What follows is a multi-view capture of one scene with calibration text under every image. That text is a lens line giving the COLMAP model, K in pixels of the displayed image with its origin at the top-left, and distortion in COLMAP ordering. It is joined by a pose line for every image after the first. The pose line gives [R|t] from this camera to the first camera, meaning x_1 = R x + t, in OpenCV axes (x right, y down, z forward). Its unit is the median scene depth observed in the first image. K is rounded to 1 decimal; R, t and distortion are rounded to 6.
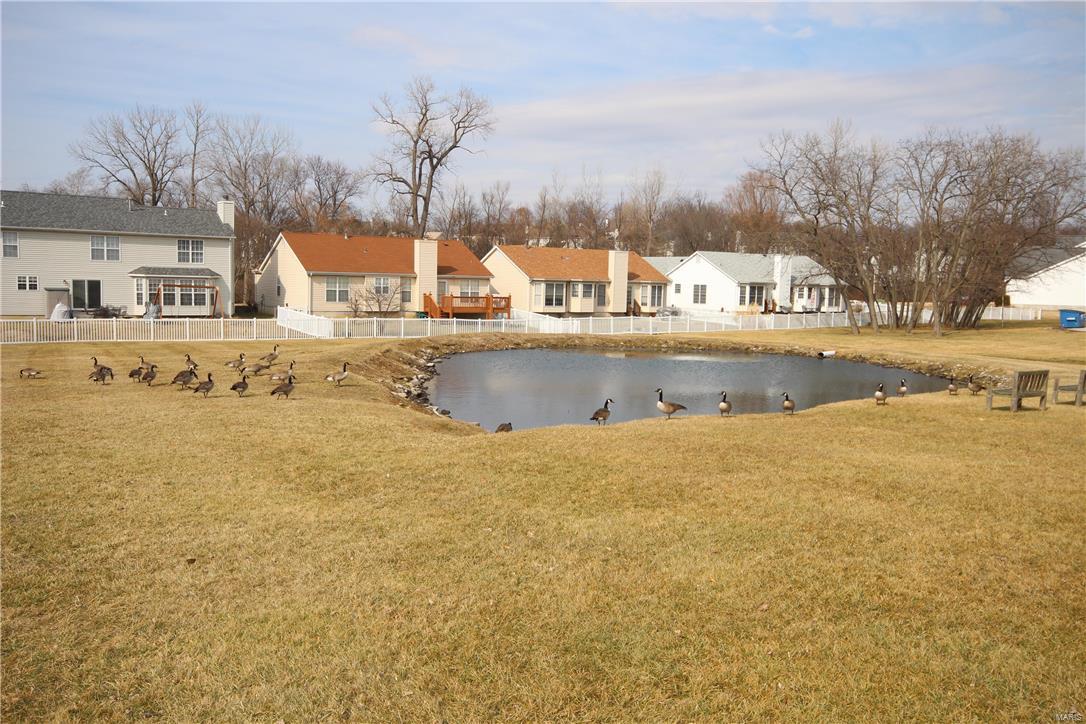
lens RADIAL K [[936.9, 0, 543.0], [0, 936.9, 362.0], [0, 0, 1]] dist [0.005913, 0.025002]
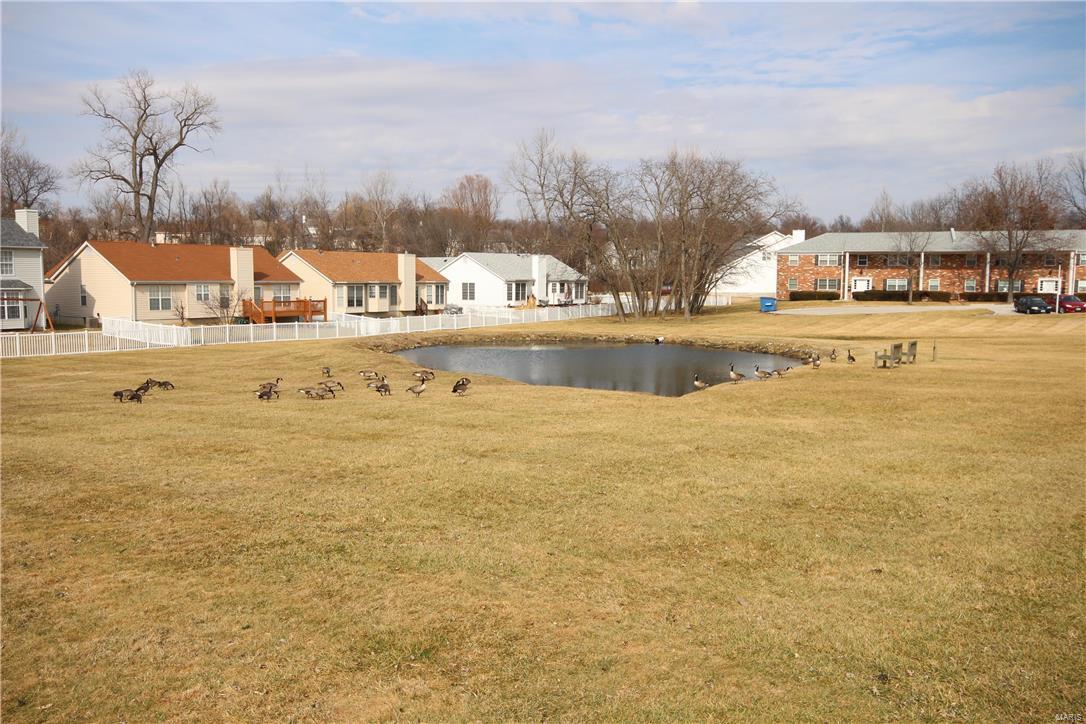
lens RADIAL K [[936.9, 0, 543.0], [0, 936.9, 362.0], [0, 0, 1]] dist [0.005913, 0.025002]
pose [[0.937532, -0.052299, 0.343946, -0.155315], [0.049451, 0.998631, 0.017051, -0.004401], [-0.344367, 0.001022, 0.938835, -0.077195]]
